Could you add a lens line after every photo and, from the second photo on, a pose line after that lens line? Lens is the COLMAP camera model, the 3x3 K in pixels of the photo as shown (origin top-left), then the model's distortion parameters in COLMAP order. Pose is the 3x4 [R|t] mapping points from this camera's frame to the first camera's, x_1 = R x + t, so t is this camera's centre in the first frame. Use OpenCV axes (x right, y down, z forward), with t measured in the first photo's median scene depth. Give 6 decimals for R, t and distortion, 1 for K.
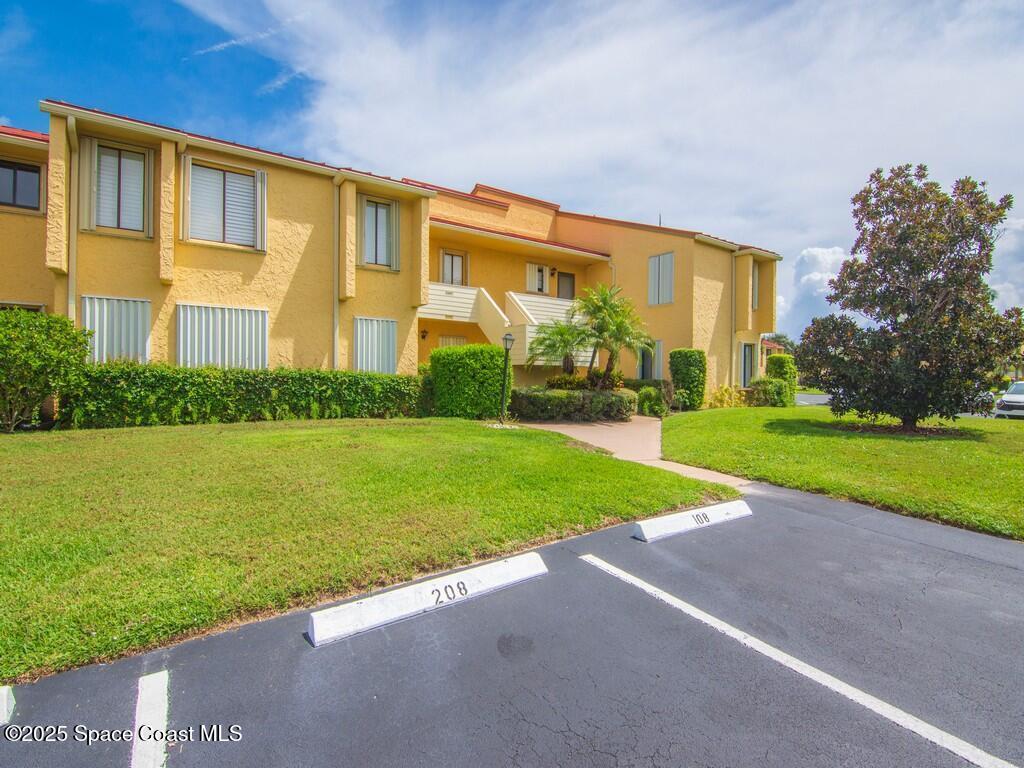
lens RADIAL K [[504.6, 0, 512.0], [0, 504.6, 384.0], [0, 0, 1]] dist [0.001958, -0.012760]
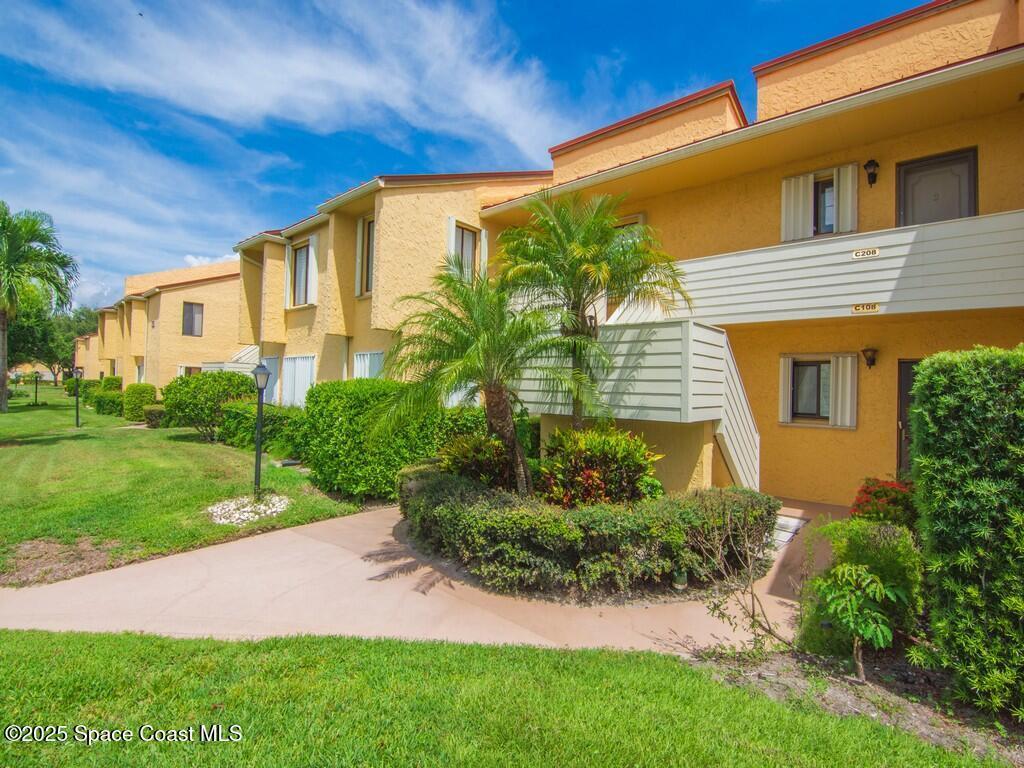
lens RADIAL K [[503.9, 0, 506.0], [0, 503.9, 377.3], [0, 0, 1]] dist [-0.013035, -0.006109]
pose [[0.233387, -0.030973, -0.971890, 0.598249], [-0.035314, 0.998563, -0.040303, -0.057827], [0.971742, 0.043728, 0.231958, 0.994928]]
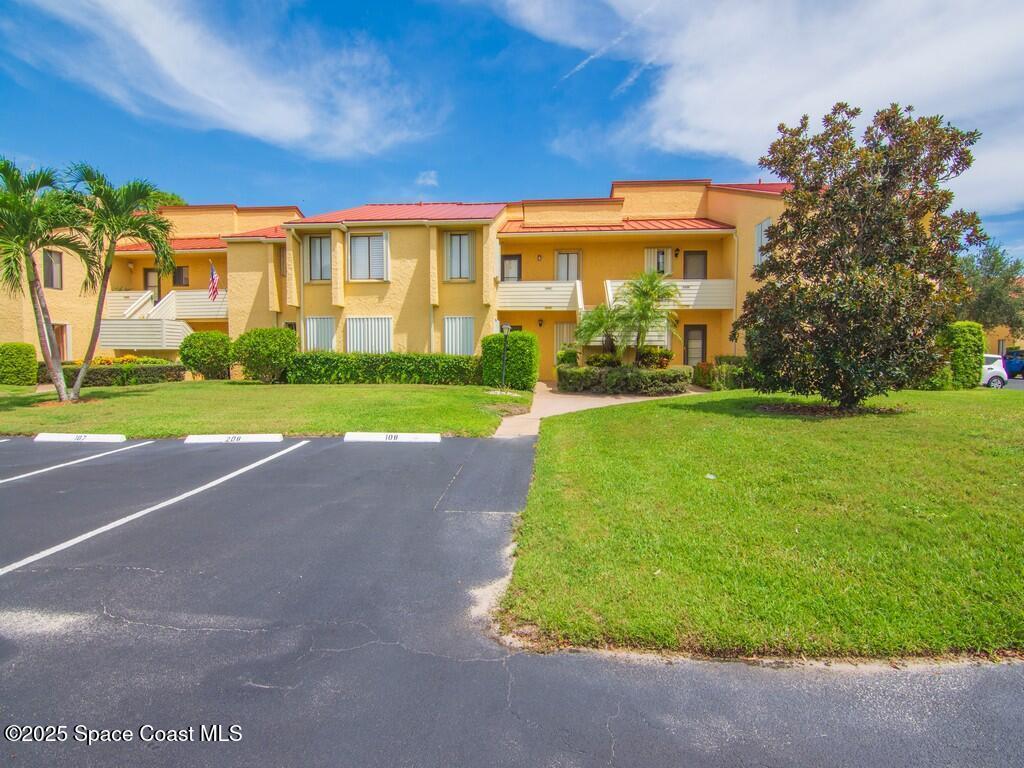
lens RADIAL K [[503.9, 0, 506.0], [0, 503.9, 377.3], [0, 0, 1]] dist [-0.013035, -0.006109]
pose [[0.777579, 0.014948, -0.628608, 0.710435], [0.002078, 0.999651, 0.026342, 0.005653], [0.628782, -0.021789, 0.777276, -0.030103]]
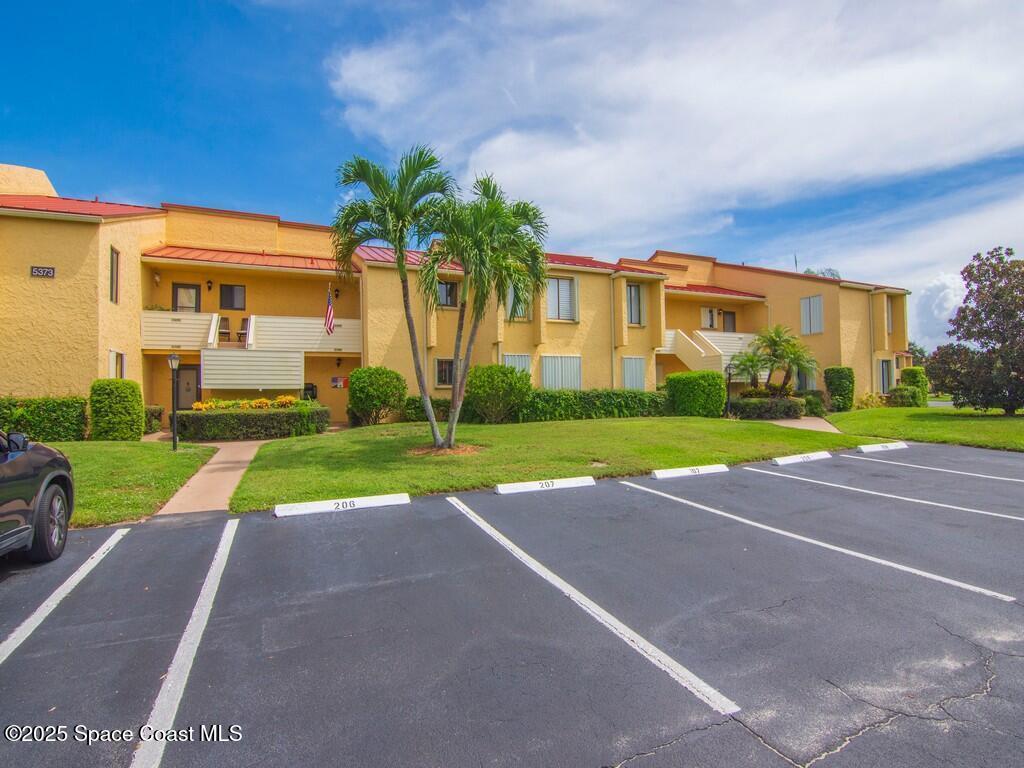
lens RADIAL K [[522.2, 0, 499.2], [0, 522.2, 391.6], [0, 0, 1]] dist [-0.000159, -0.010279]
pose [[0.984022, -0.031131, -0.175302, -0.385796], [0.027269, 0.999330, -0.024397, 0.009399], [0.175944, 0.019227, 0.984212, -0.684937]]
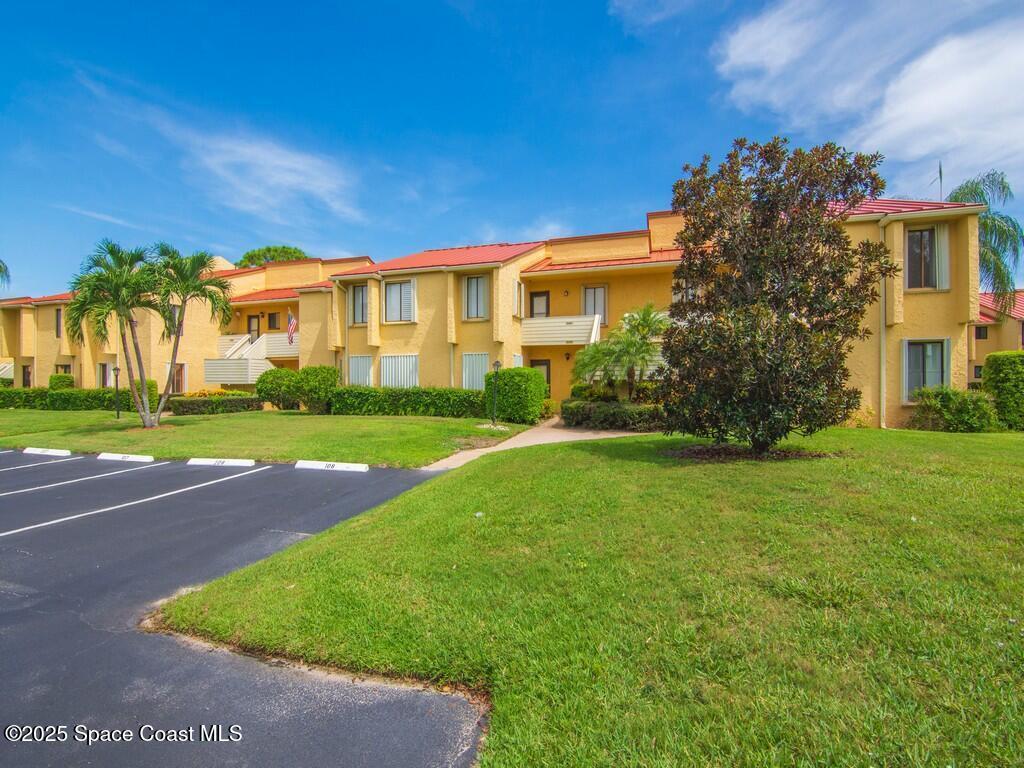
lens RADIAL K [[503.9, 0, 506.0], [0, 503.9, 377.3], [0, 0, 1]] dist [-0.013035, -0.006109]
pose [[0.604636, -0.023456, -0.796157, 0.968554], [0.001597, 0.999600, -0.028238, -0.012387], [0.796501, 0.015802, 0.604431, 0.144892]]
